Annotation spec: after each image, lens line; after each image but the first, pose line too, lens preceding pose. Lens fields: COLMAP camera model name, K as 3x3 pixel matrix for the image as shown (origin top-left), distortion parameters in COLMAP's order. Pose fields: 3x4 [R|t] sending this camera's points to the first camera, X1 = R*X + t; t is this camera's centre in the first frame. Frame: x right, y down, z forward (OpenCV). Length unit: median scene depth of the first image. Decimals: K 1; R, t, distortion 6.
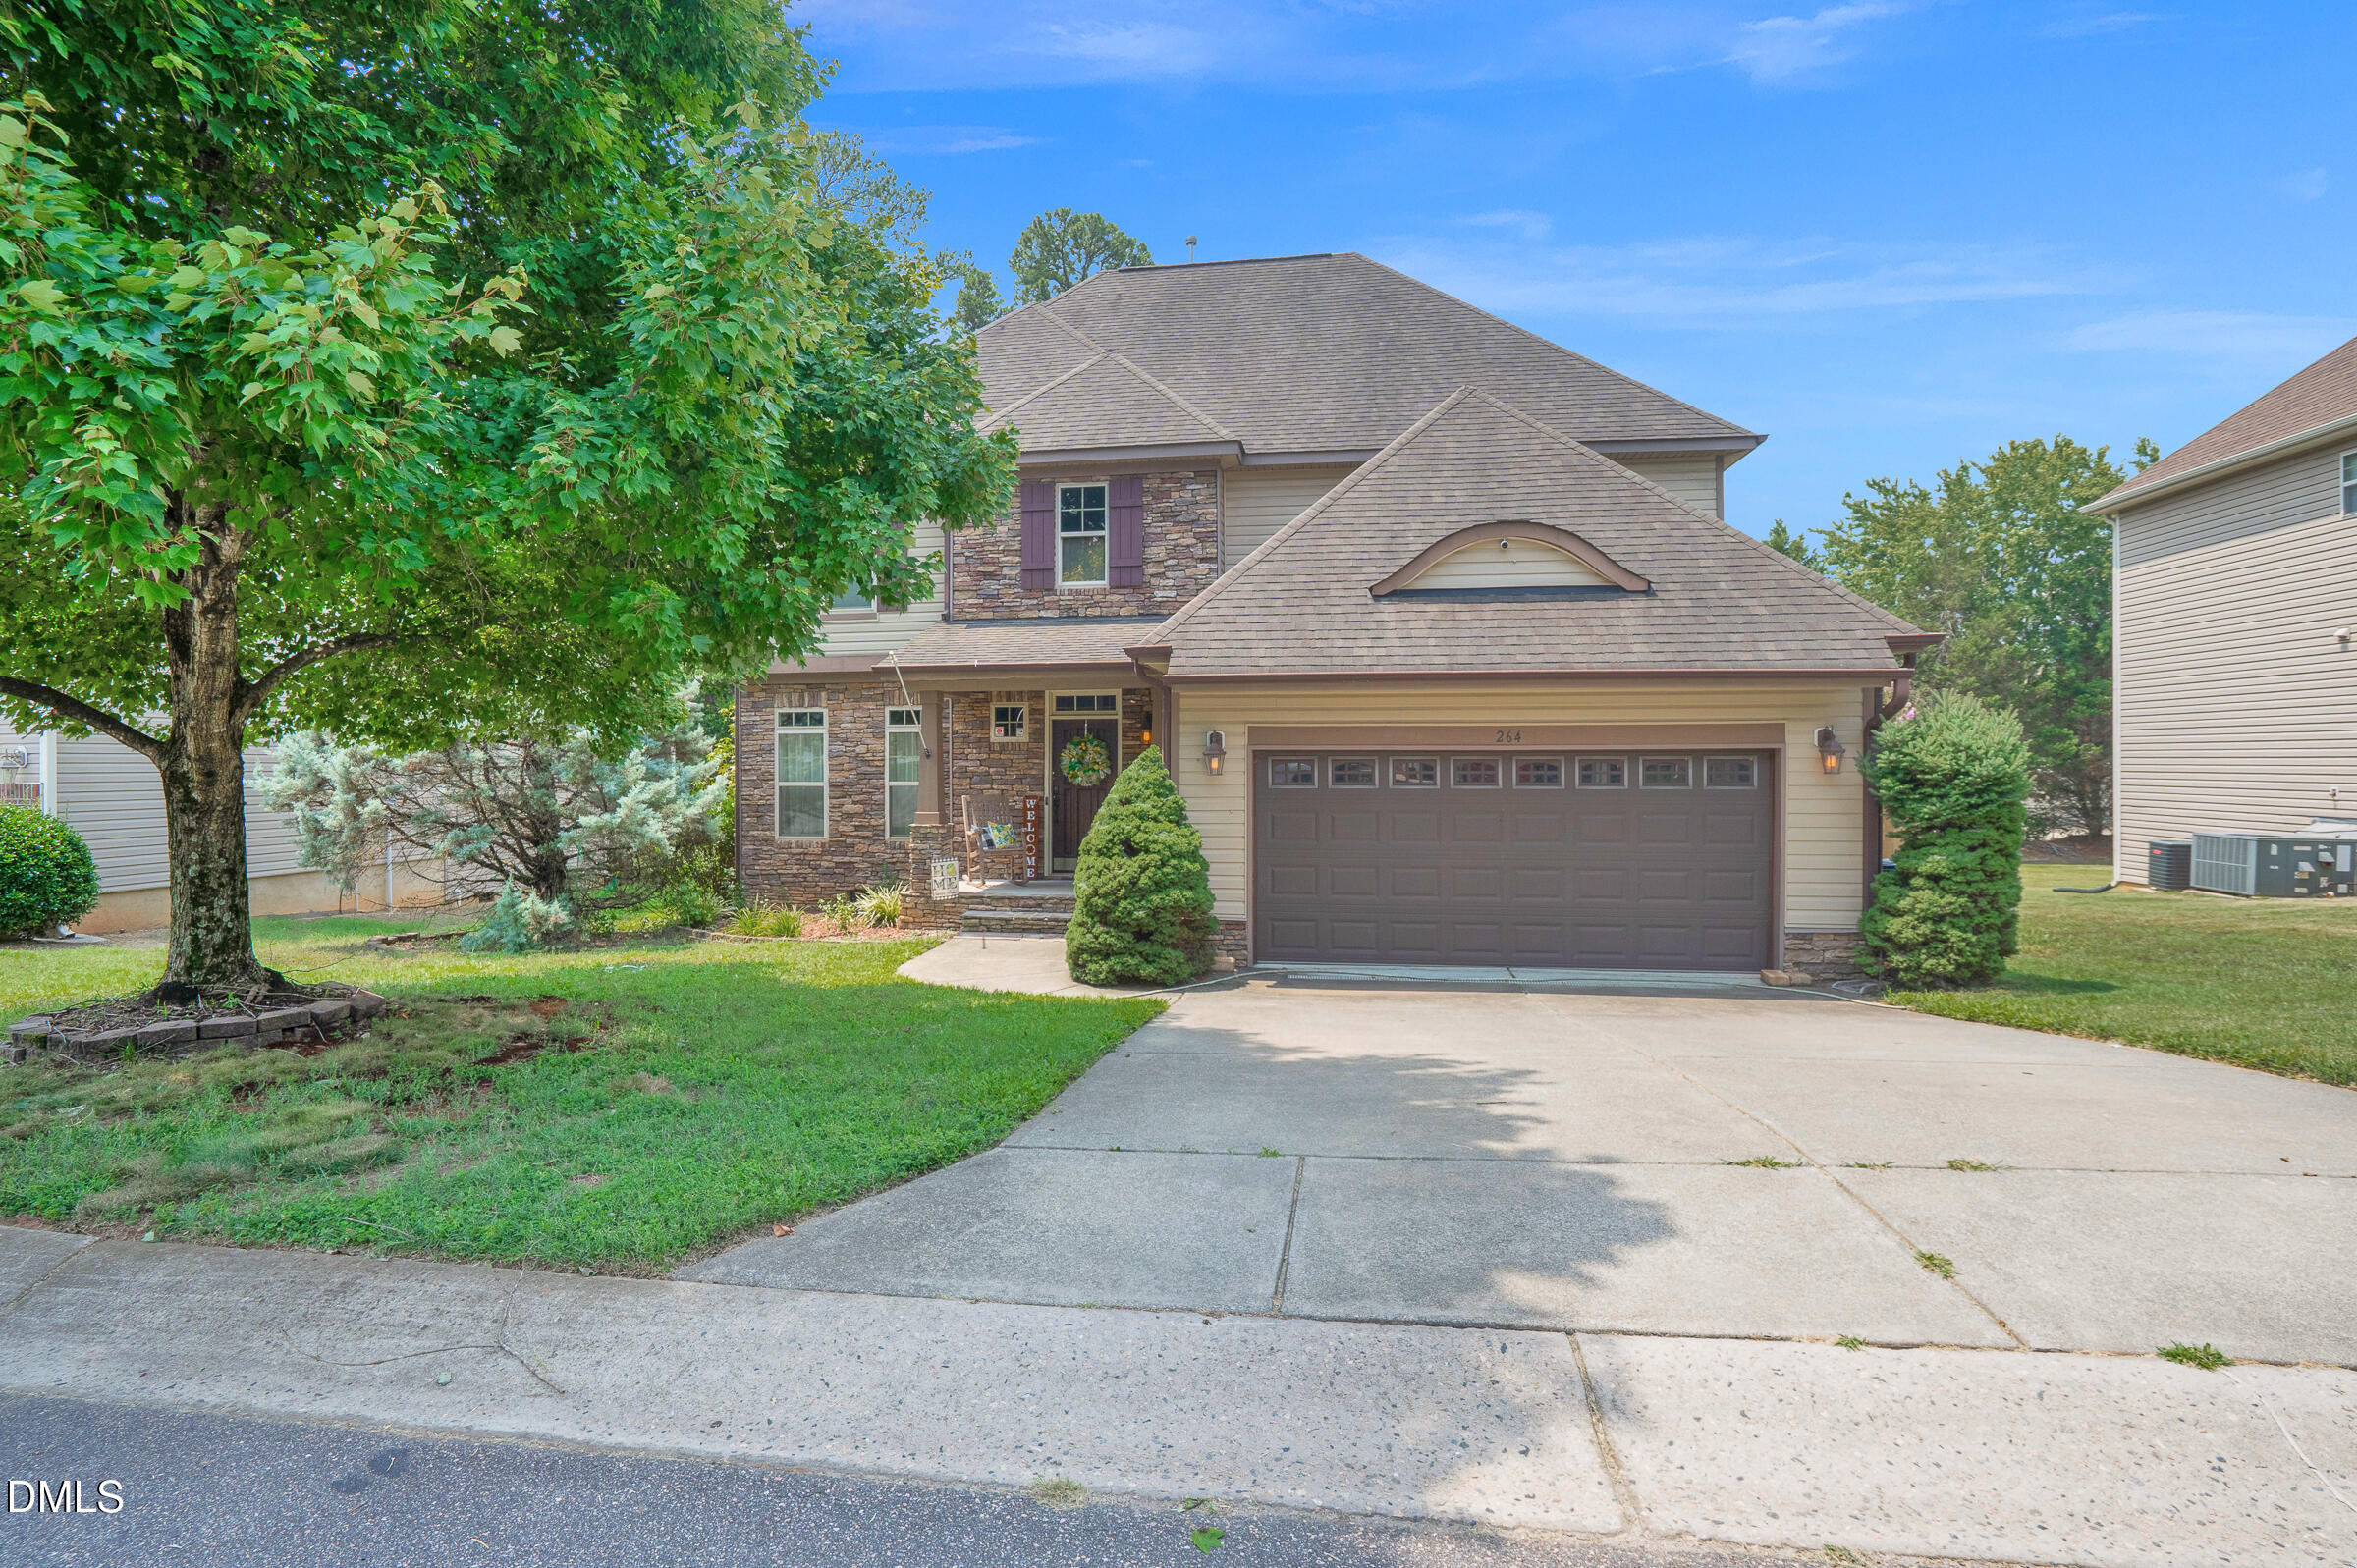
lens RADIAL K [[1114.6, 0, 1152.8], [0, 1114.6, 784.3], [0, 0, 1]] dist [-0.070405, 0.032320]
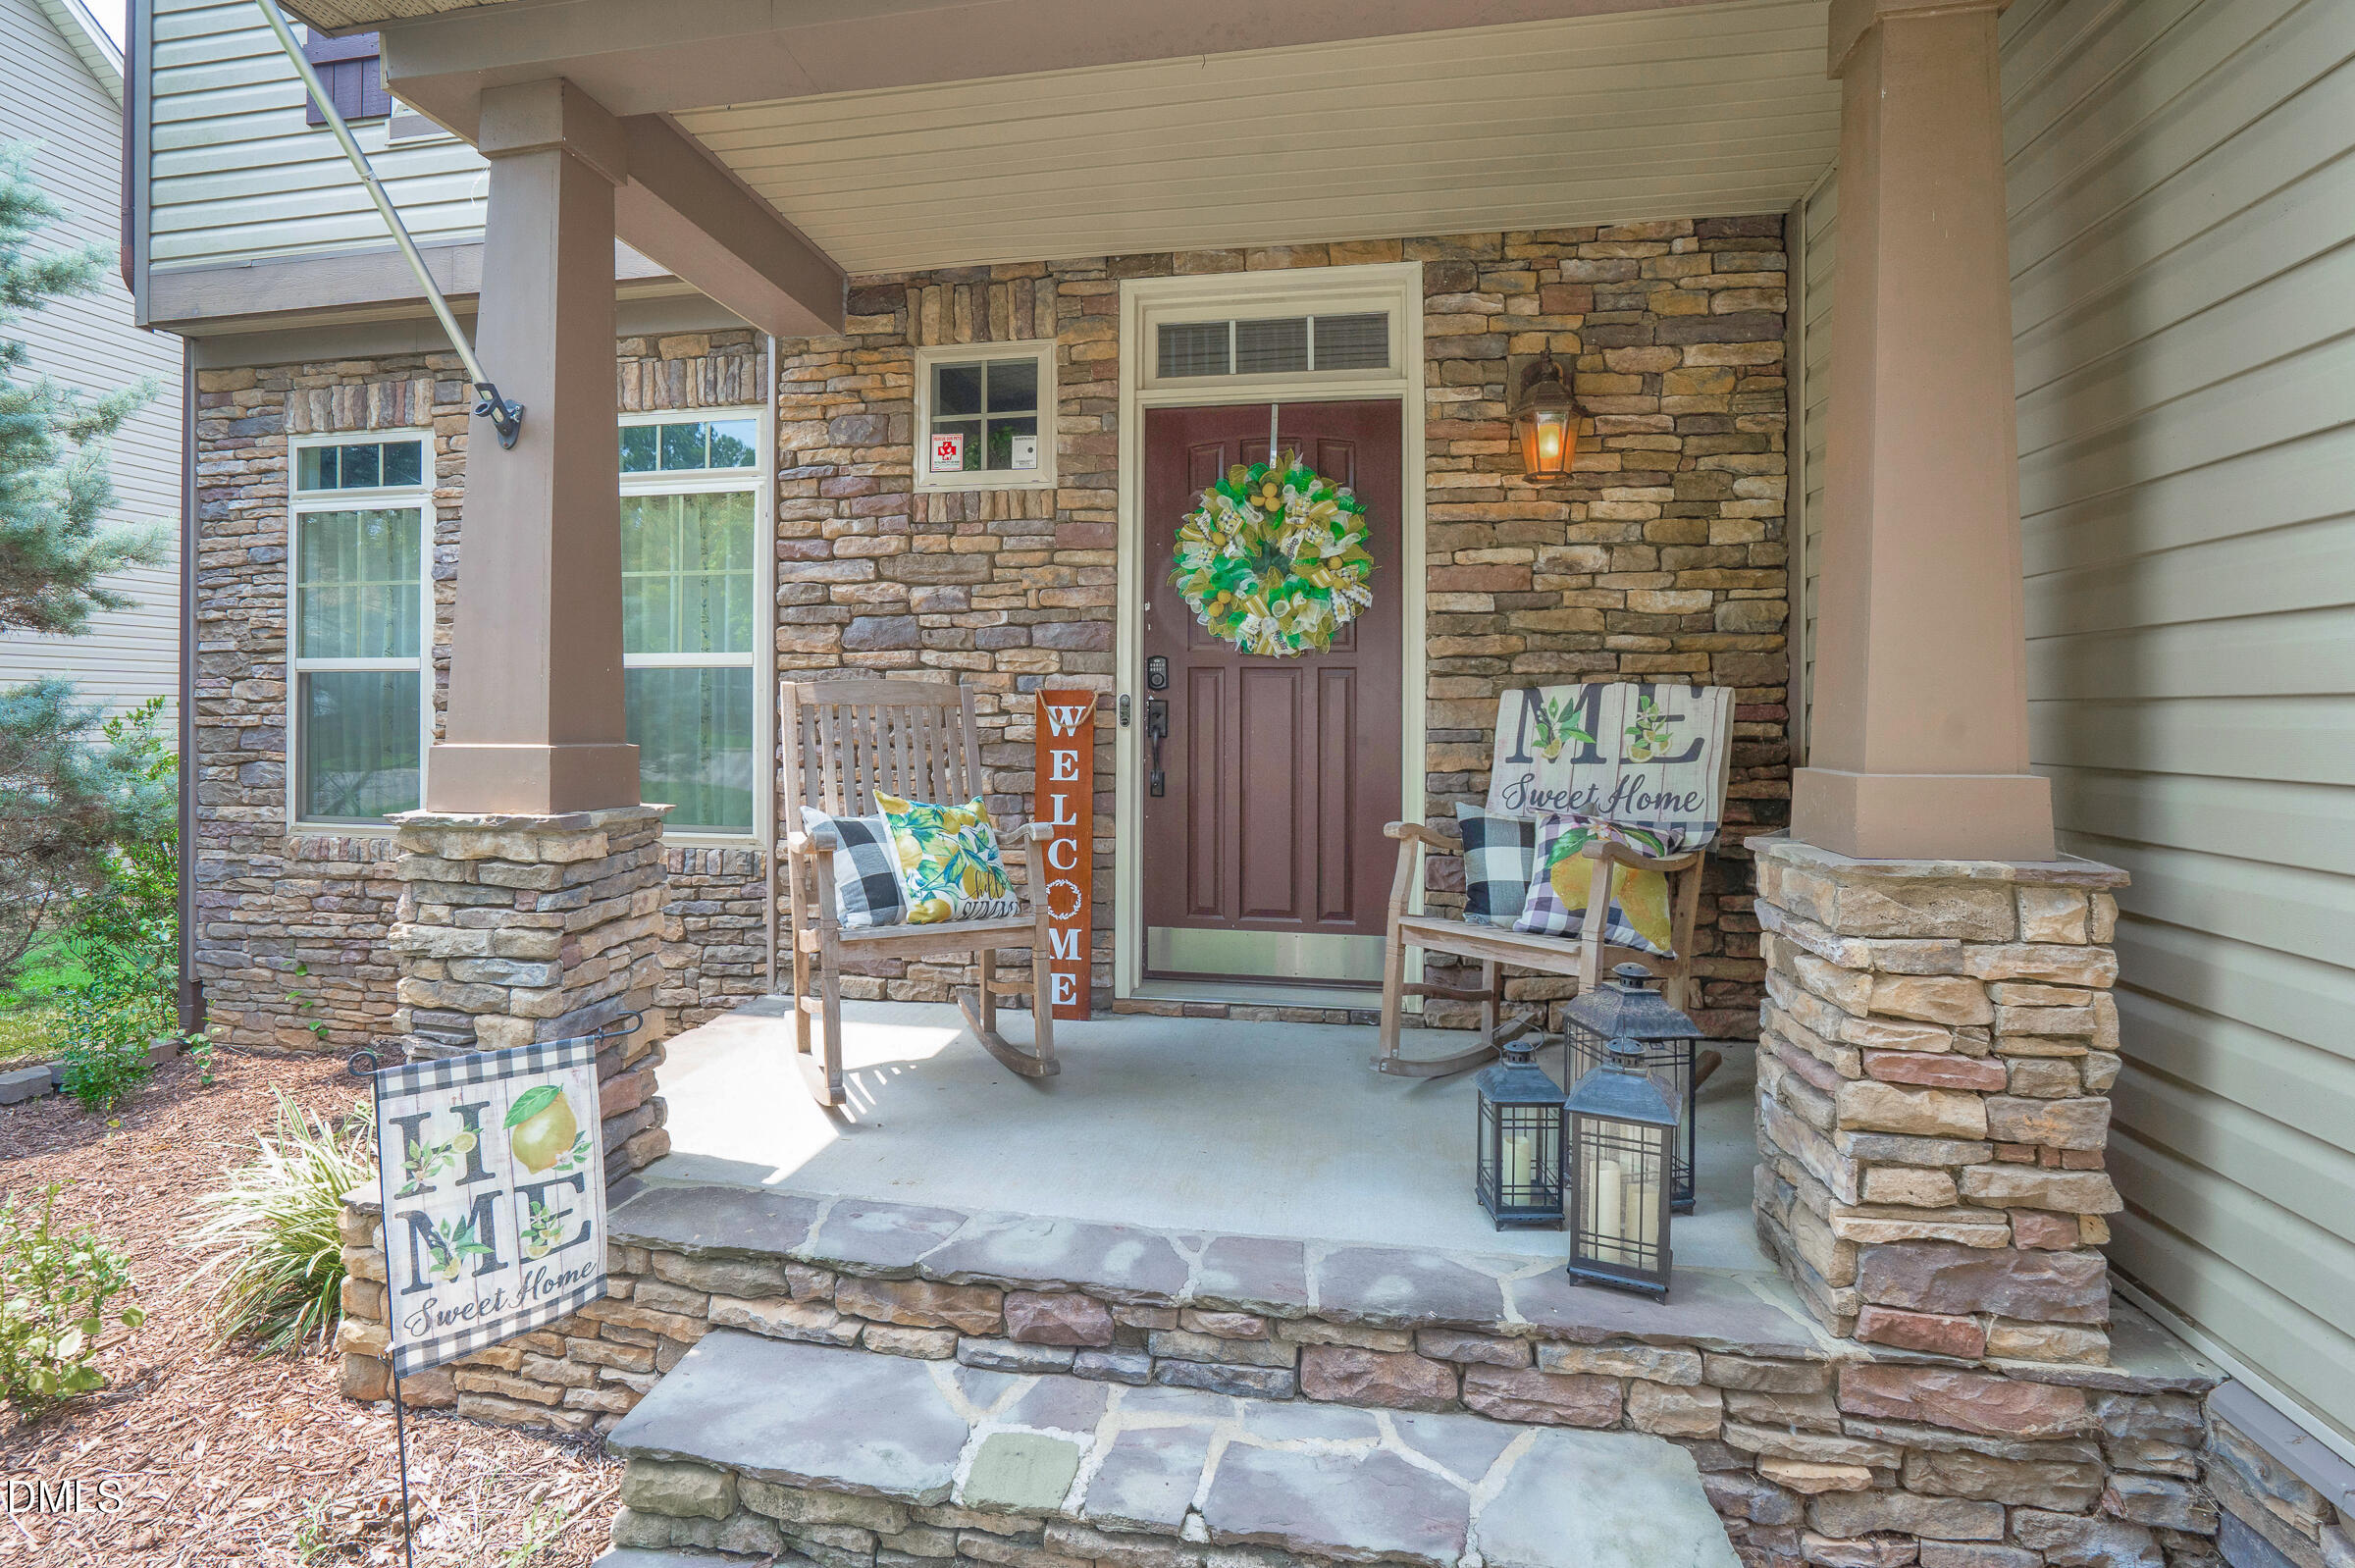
lens RADIAL K [[1117.4, 0, 1147.8], [0, 1117.4, 725.2], [0, 0, 1]] dist [-0.059891, 0.021211]
pose [[0.999819, 0.005864, -0.018114, -0.114722], [-0.006009, 0.999950, -0.007995, 0.027765], [0.018066, 0.008103, 0.999804, 0.997174]]
